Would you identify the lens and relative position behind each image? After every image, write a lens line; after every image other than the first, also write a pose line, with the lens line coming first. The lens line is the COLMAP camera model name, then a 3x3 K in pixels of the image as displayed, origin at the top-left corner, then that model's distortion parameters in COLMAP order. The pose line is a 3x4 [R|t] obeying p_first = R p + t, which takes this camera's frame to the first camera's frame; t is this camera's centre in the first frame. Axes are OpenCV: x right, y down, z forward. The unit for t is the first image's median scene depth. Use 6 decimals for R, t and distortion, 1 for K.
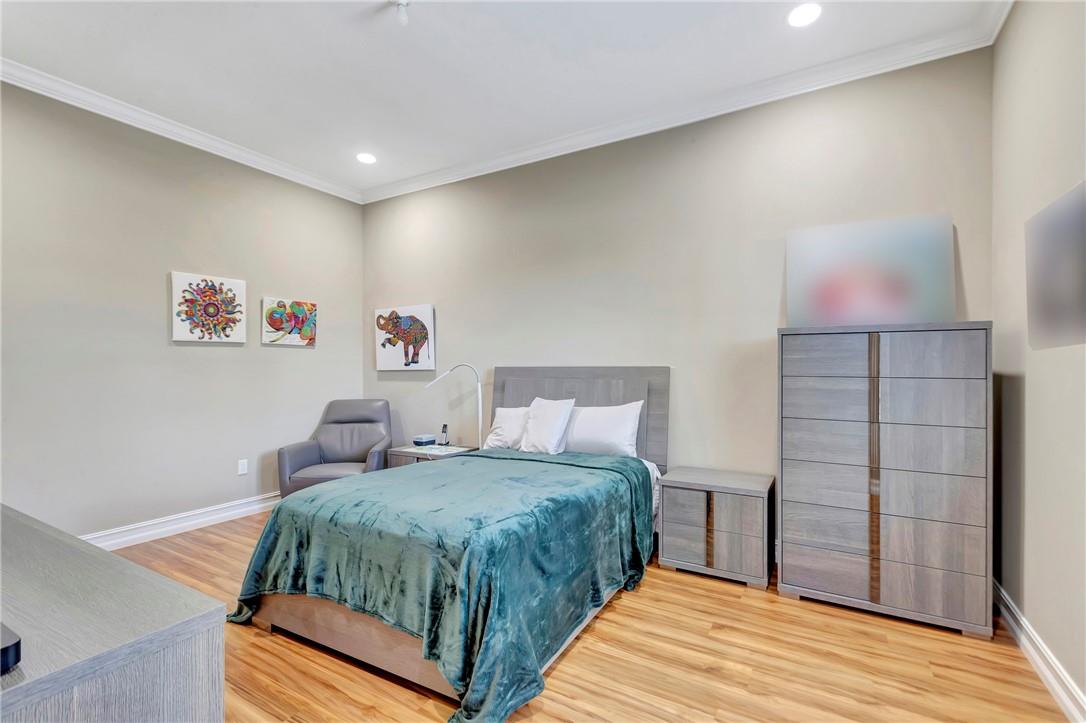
lens RADIAL K [[488.7, 0, 545.8], [0, 488.7, 362.1], [0, 0, 1]] dist [0.002222, -0.000028]
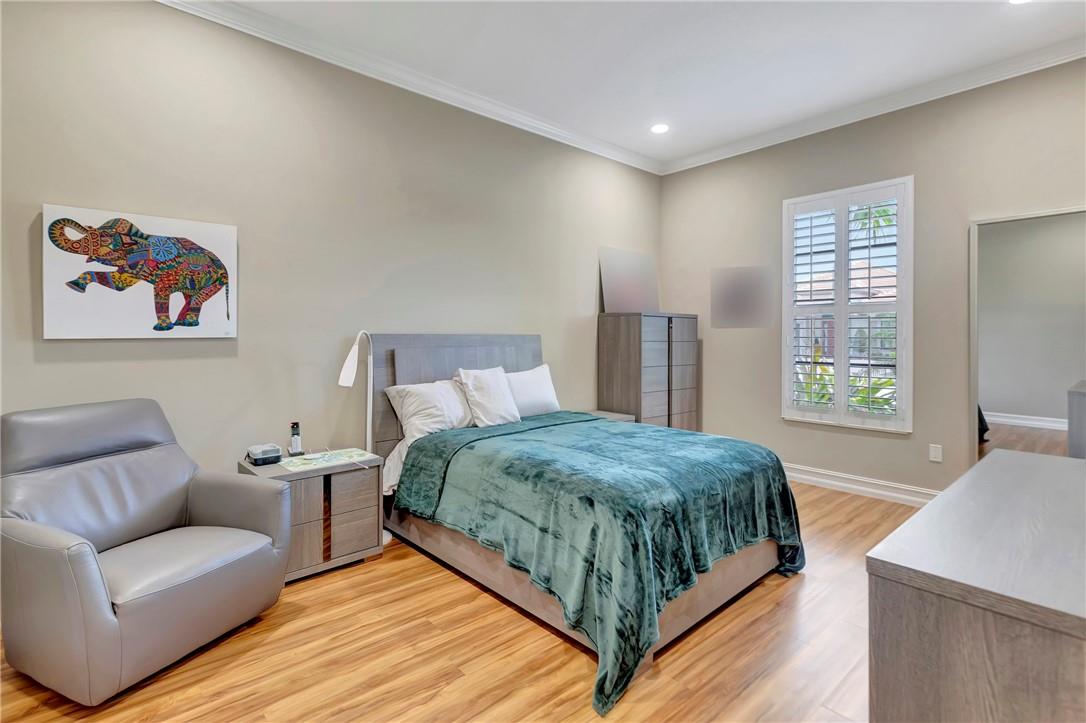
lens RADIAL K [[488.7, 0, 545.8], [0, 488.7, 362.1], [0, 0, 1]] dist [0.002222, -0.000028]
pose [[0.354963, -0.028922, 0.934433, -0.637379], [0.003146, 0.999553, 0.029742, 0.027506], [-0.934875, -0.007617, 0.354895, 0.427883]]
